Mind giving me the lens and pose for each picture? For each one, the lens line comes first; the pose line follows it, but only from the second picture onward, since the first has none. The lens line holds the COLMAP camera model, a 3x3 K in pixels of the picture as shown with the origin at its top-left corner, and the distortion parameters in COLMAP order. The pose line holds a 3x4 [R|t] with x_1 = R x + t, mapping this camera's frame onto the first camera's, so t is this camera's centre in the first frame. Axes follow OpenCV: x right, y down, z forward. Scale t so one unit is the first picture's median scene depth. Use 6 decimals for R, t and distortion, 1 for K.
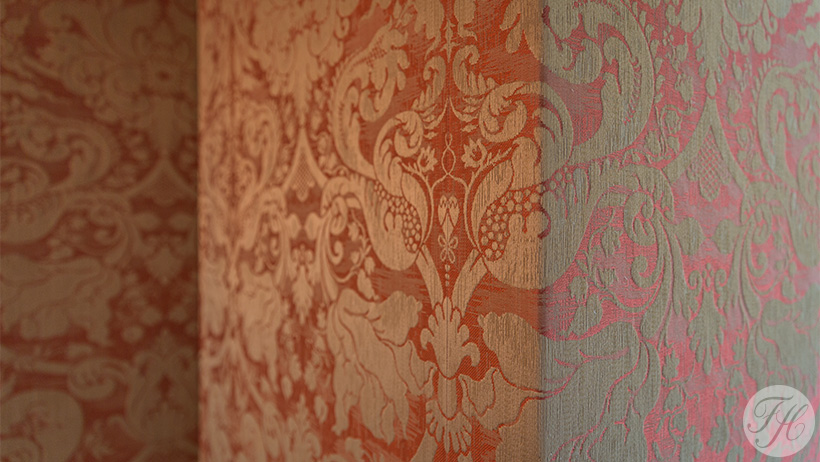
lens RADIAL K [[567.2, 0, 412.8], [0, 567.2, 220.9], [0, 0, 1]] dist [-0.001429, 0.000681]
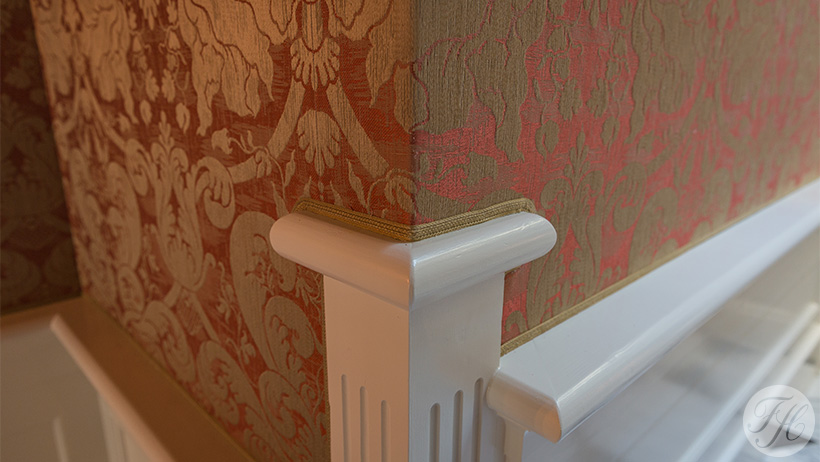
lens RADIAL K [[578.1, 0, 367.7], [0, 578.1, 230.6], [0, 0, 1]] dist [0.002852, 0.000380]
pose [[0.992500, -0.056473, 0.108421, 0.021131], [0.022561, 0.956283, 0.291570, 0.244654], [-0.120147, -0.286937, 0.950385, 0.030568]]
